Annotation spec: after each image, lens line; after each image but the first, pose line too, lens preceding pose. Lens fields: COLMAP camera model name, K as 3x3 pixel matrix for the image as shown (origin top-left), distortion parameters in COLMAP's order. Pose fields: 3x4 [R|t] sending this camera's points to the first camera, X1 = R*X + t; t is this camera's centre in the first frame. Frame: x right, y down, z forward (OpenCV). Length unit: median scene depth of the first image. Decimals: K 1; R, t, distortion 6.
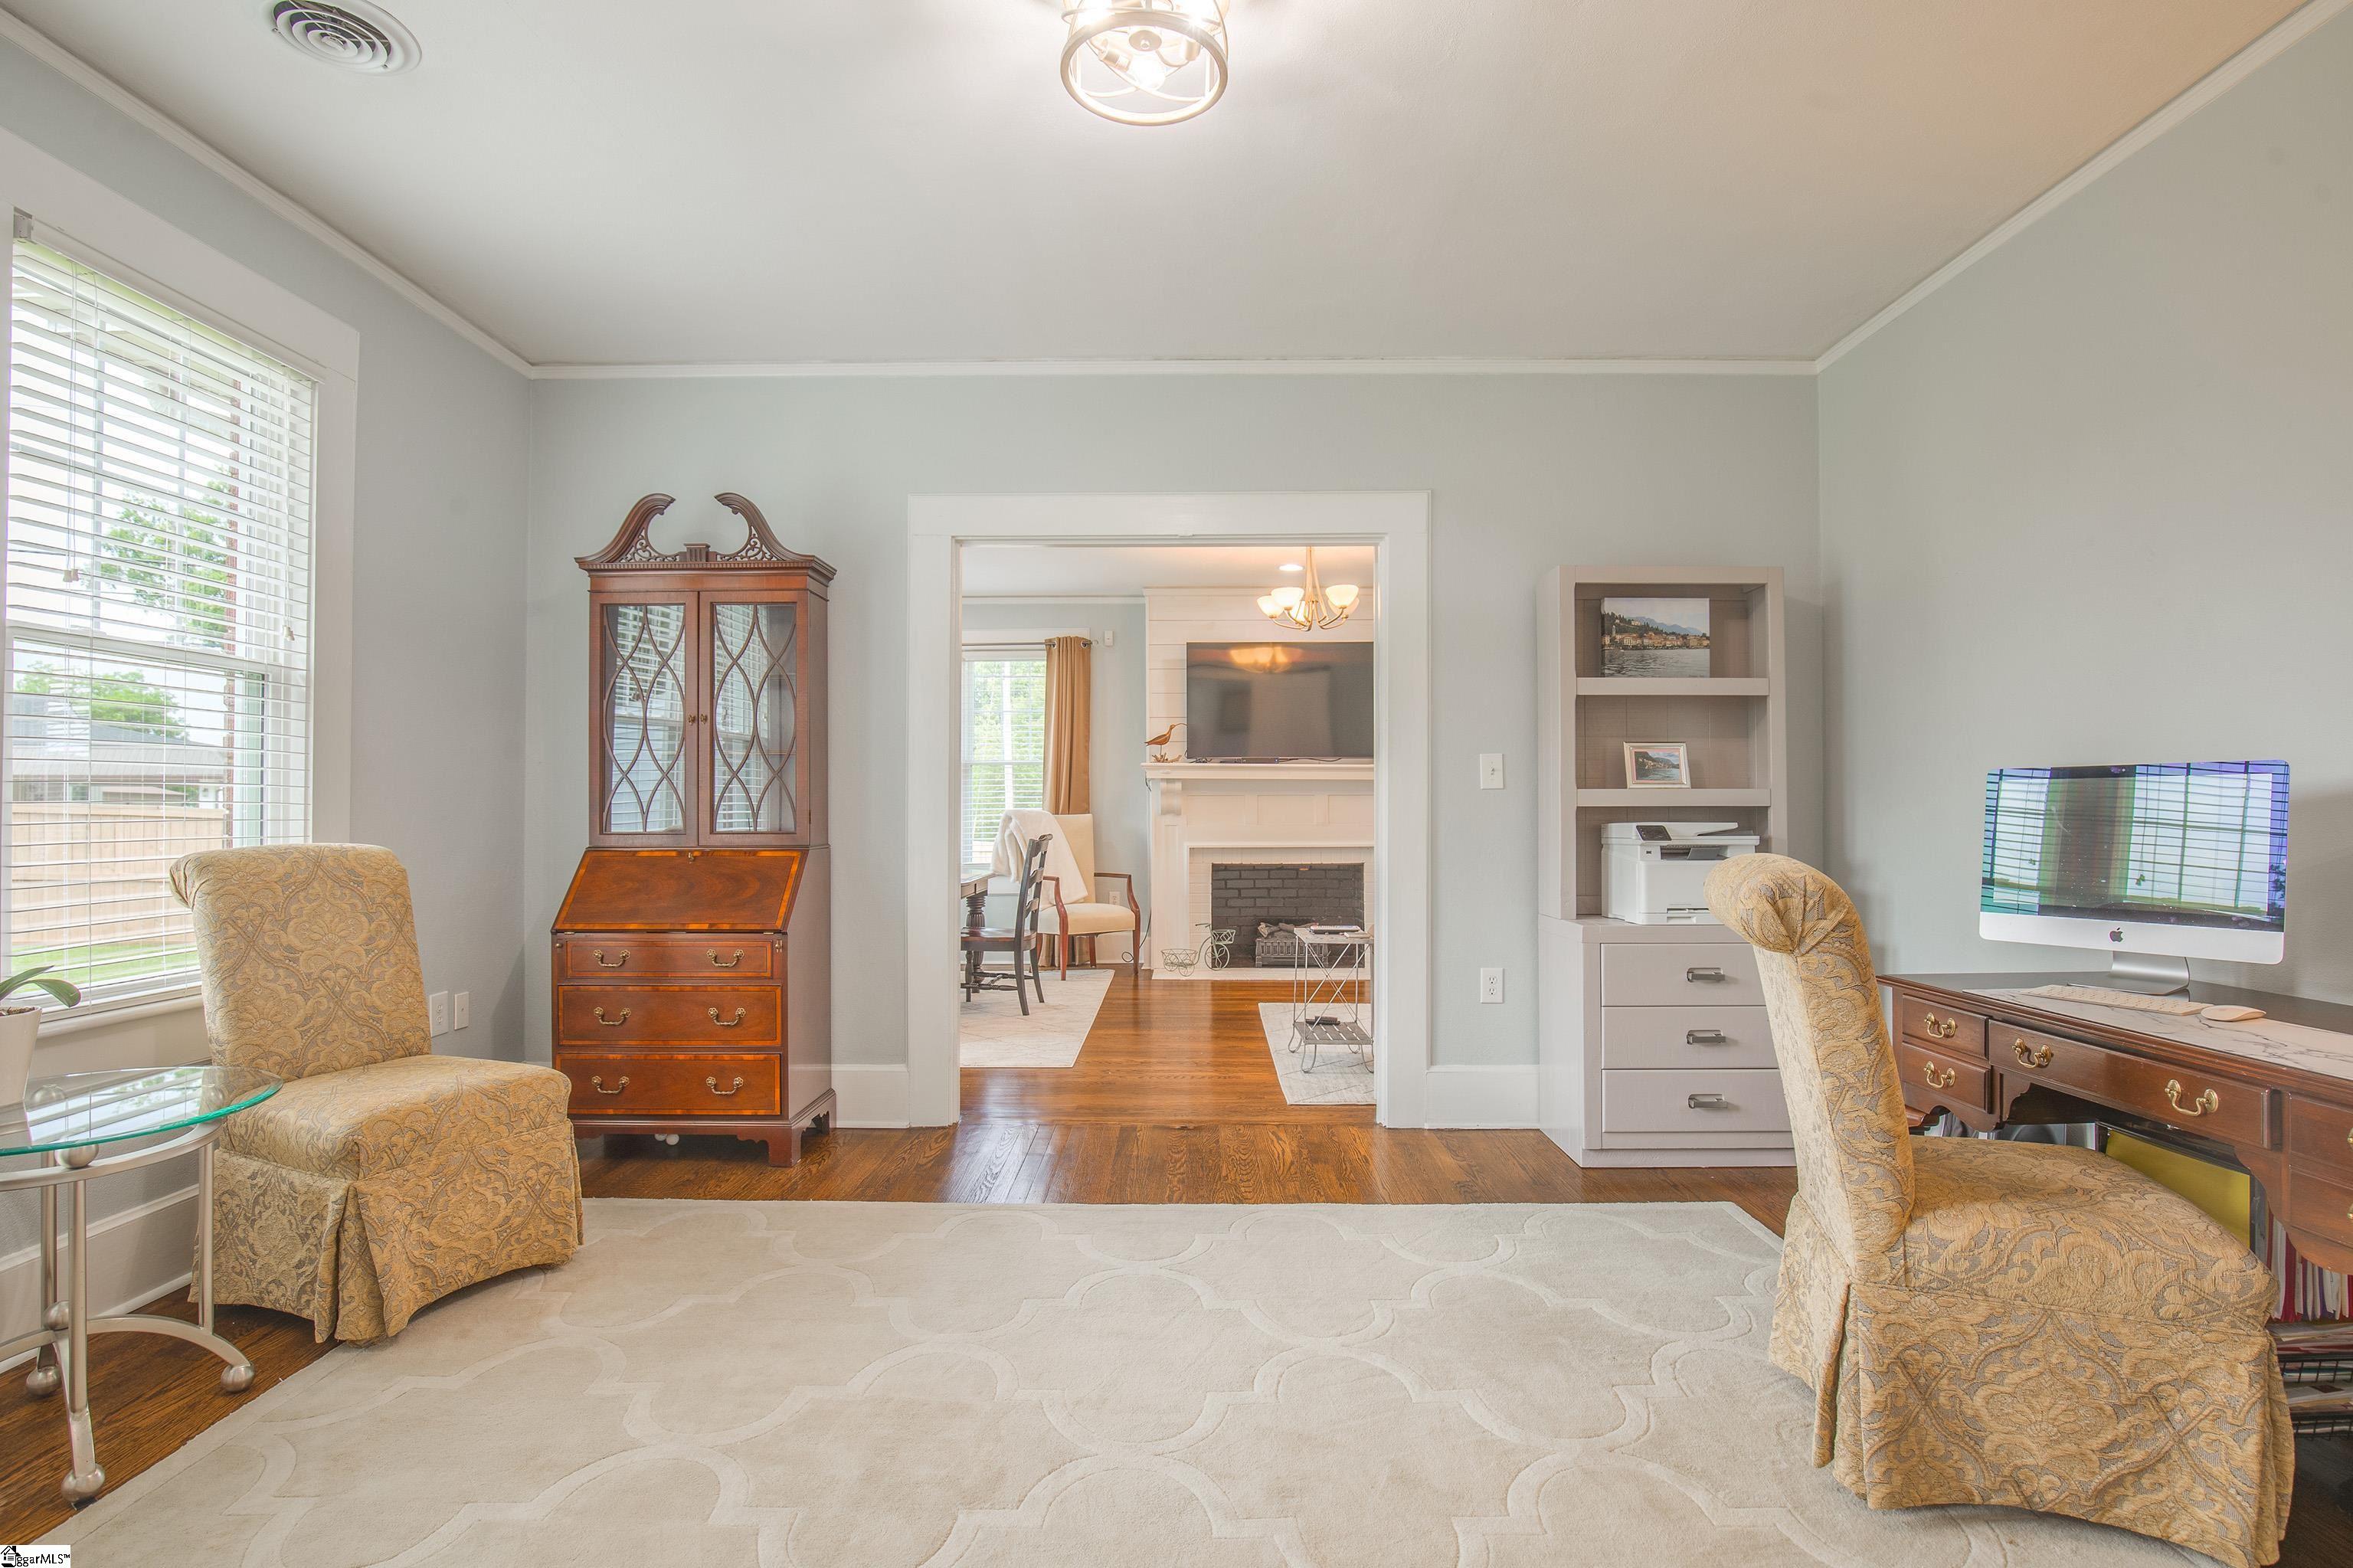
lens RADIAL K [[1146.9, 0, 1176.5], [0, 1146.9, 784.0], [0, 0, 1]] dist [-0.001735, -0.000097]
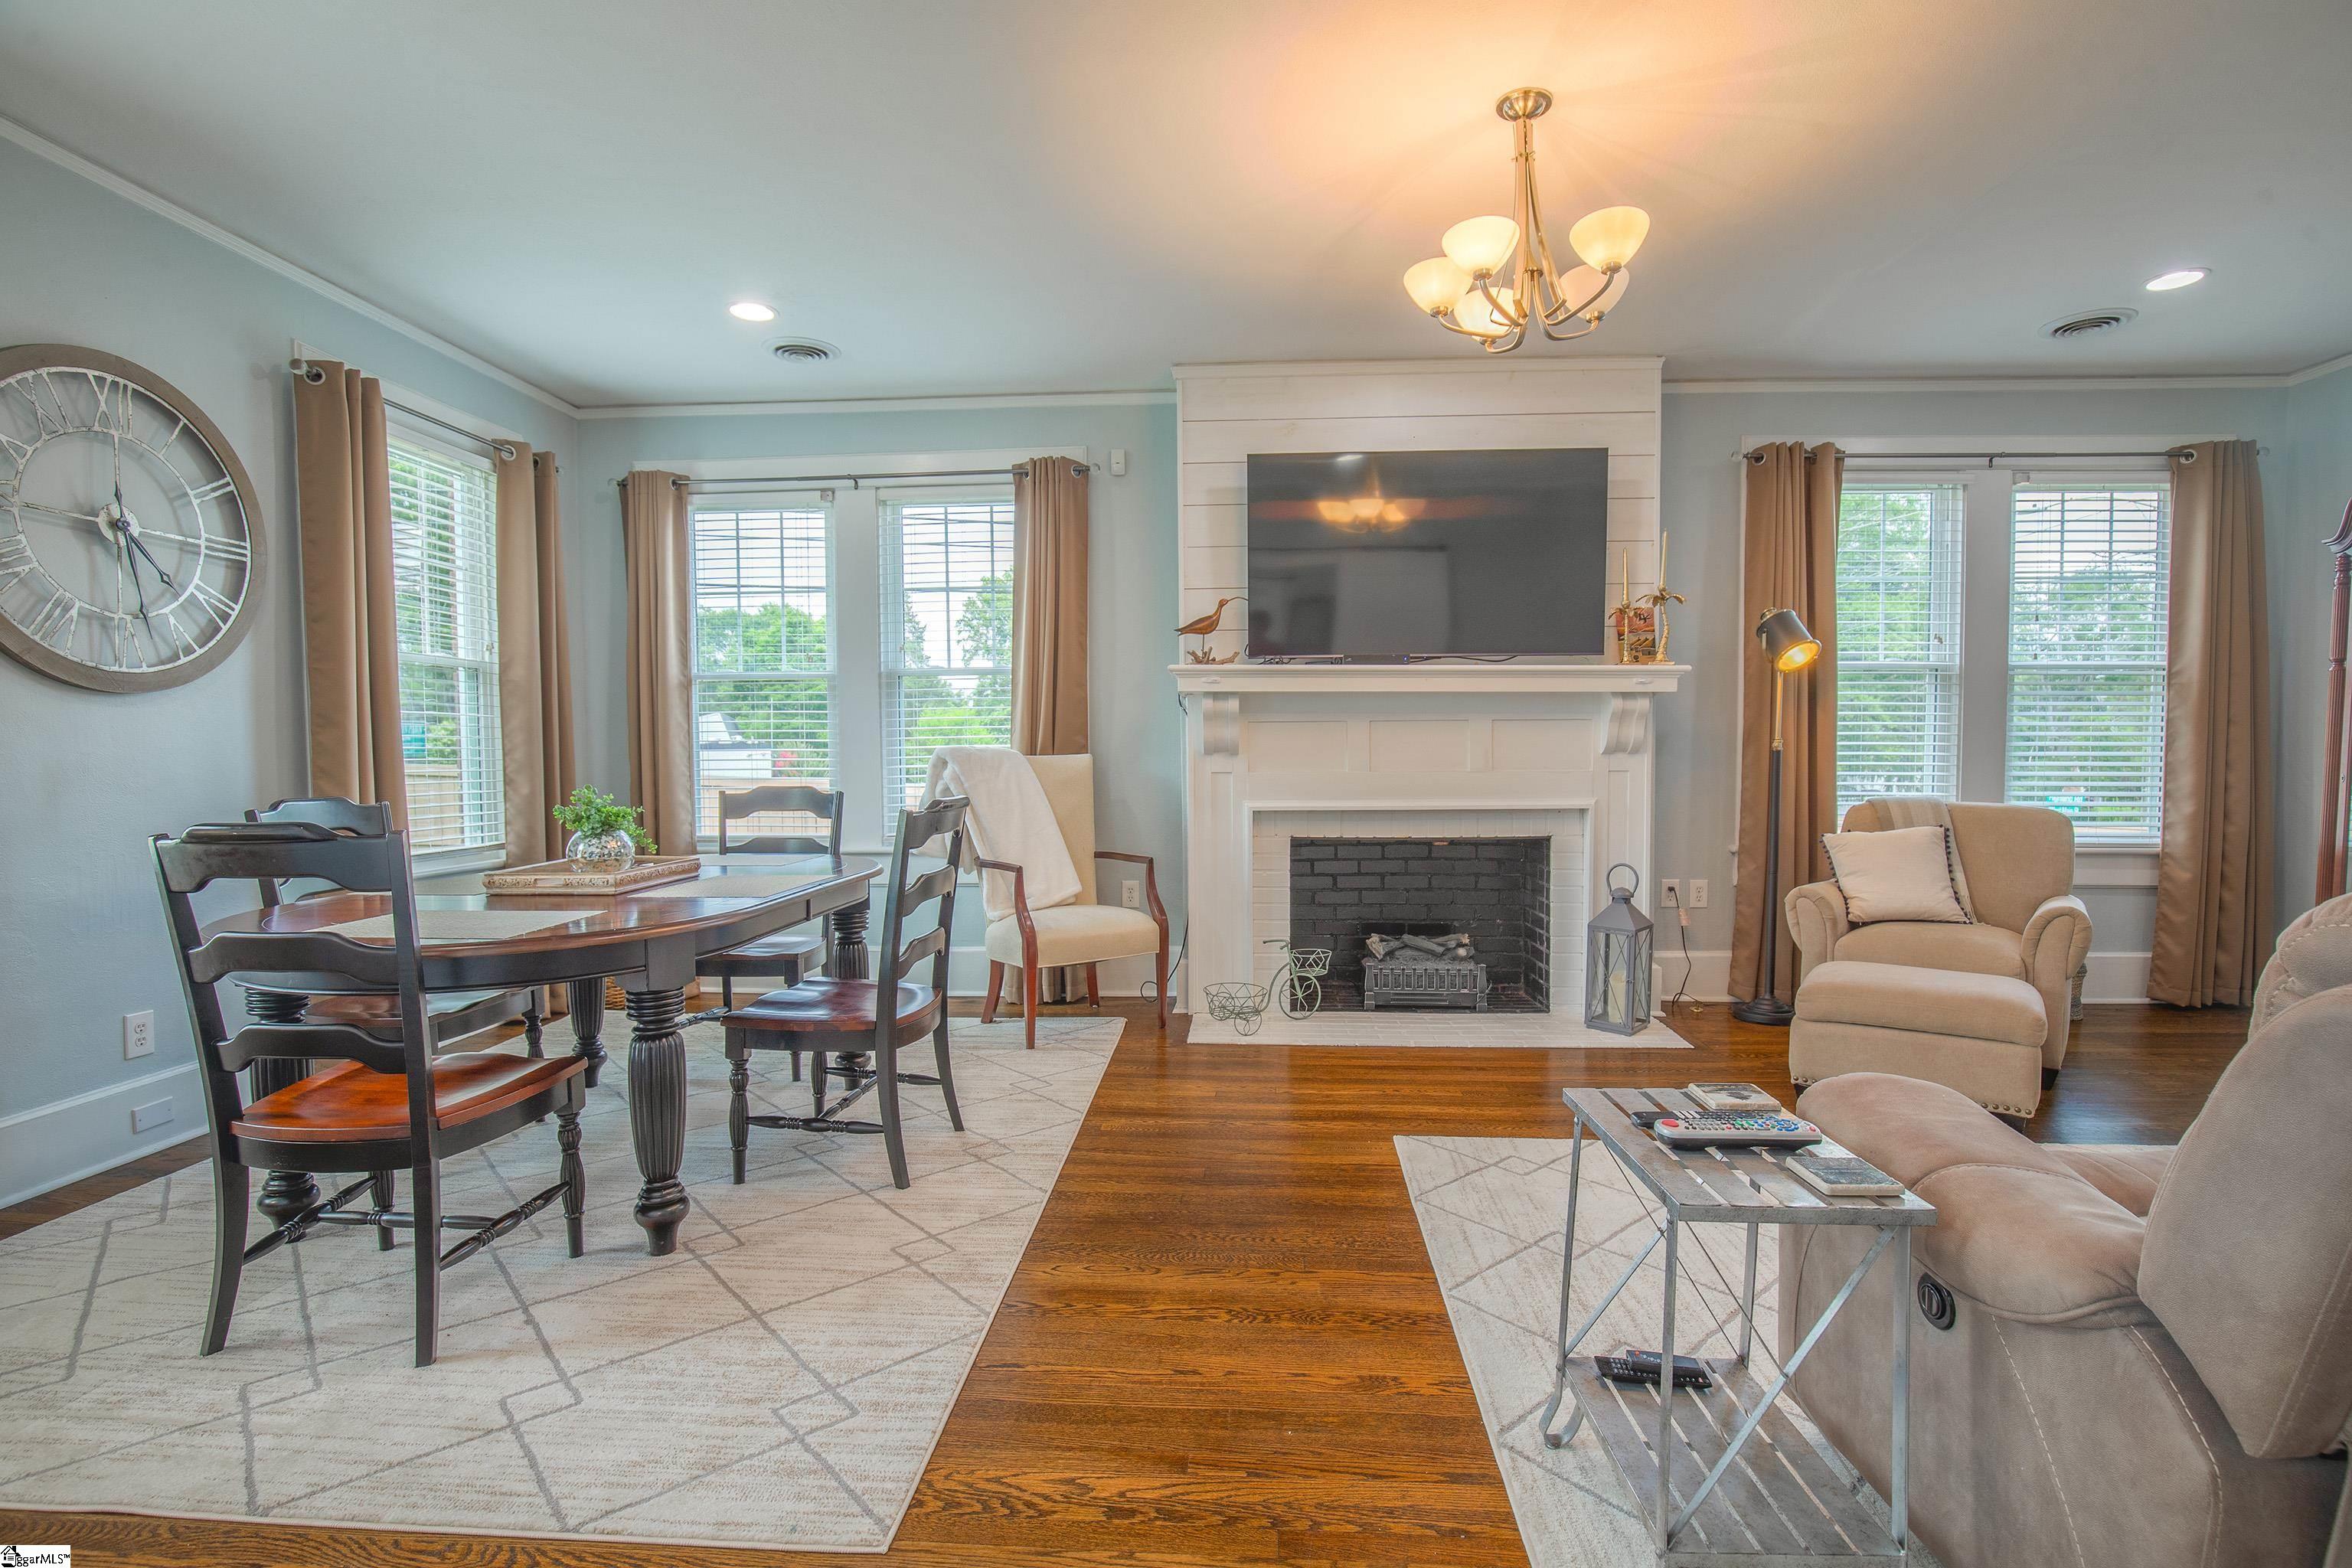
lens RADIAL K [[1101.8, 0, 1186.8], [0, 1101.8, 794.7], [0, 0, 1]] dist [-0.032328, 0.007668]
pose [[0.998900, -0.002160, -0.046833, 0.003867], [0.005018, 0.998125, 0.060994, 0.012813], [0.046613, -0.061162, 0.997039, 0.435382]]
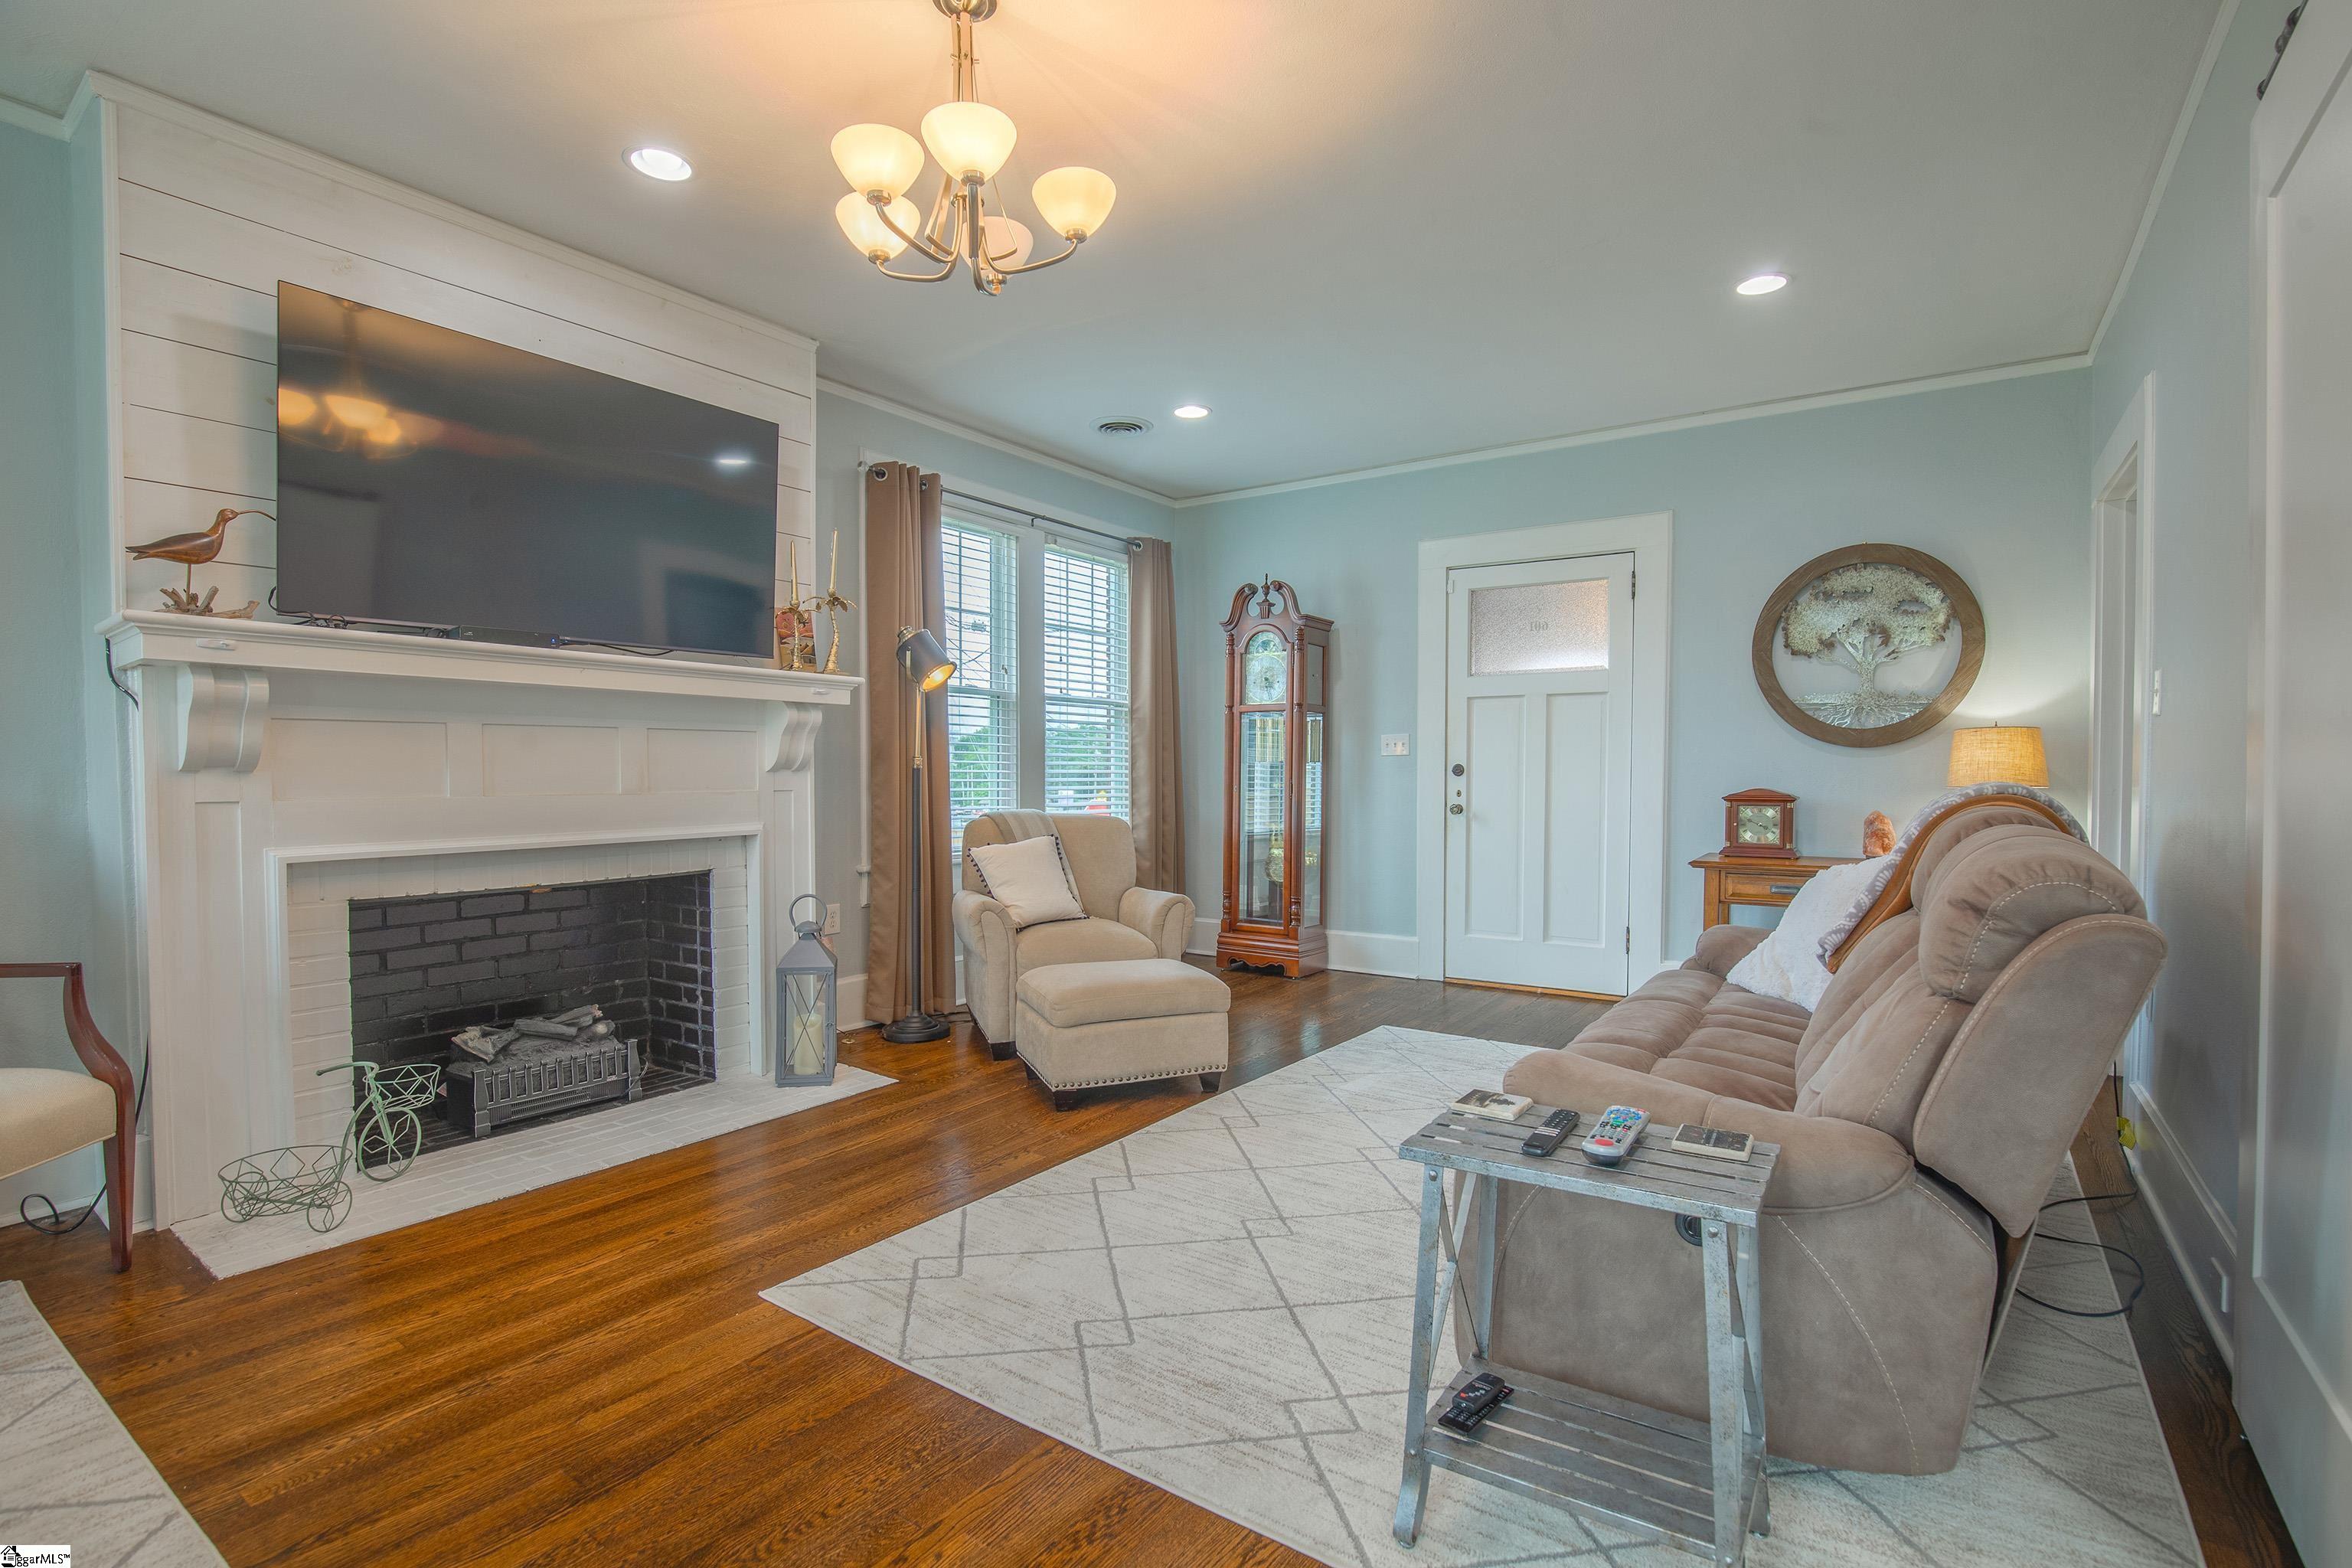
lens RADIAL K [[1101.8, 0, 1186.8], [0, 1101.8, 794.7], [0, 0, 1]] dist [-0.032328, 0.007668]
pose [[0.555837, -0.019564, 0.831061, -0.112608], [-0.019894, 0.999124, 0.036826, 0.015856], [-0.831053, -0.037002, 0.554961, 0.575520]]
